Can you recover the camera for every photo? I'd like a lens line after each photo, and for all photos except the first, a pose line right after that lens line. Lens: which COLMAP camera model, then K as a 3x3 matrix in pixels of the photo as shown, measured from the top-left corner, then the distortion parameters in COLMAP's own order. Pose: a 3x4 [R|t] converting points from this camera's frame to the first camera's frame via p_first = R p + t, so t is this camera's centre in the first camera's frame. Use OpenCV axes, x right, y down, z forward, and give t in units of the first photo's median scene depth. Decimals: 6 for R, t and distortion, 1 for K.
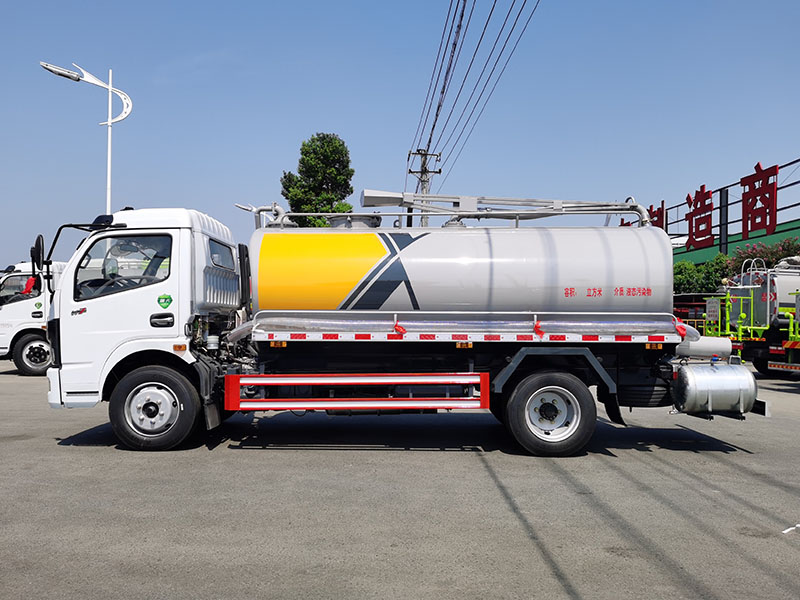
lens RADIAL K [[678.2, 0, 393.4], [0, 678.2, 304.8], [0, 0, 1]] dist [0.037493, 0.009323]
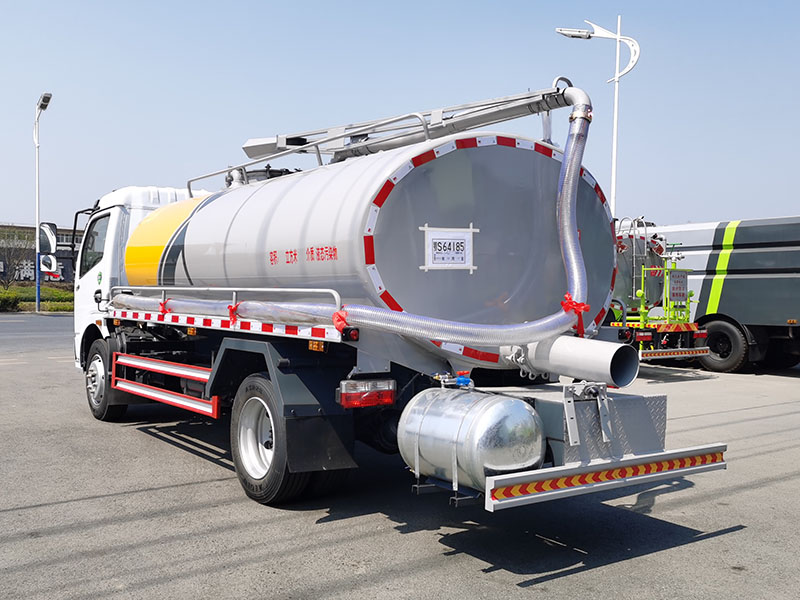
lens RADIAL K [[811.1, 0, 401.6], [0, 811.1, 300.0], [0, 0, 1]] dist [0.027870, 0.000000]
pose [[0.606789, 0.011230, -0.794784, 0.960559], [-0.002285, 0.999921, 0.012383, 0.012411], [0.794860, -0.005698, 0.606766, 0.625867]]
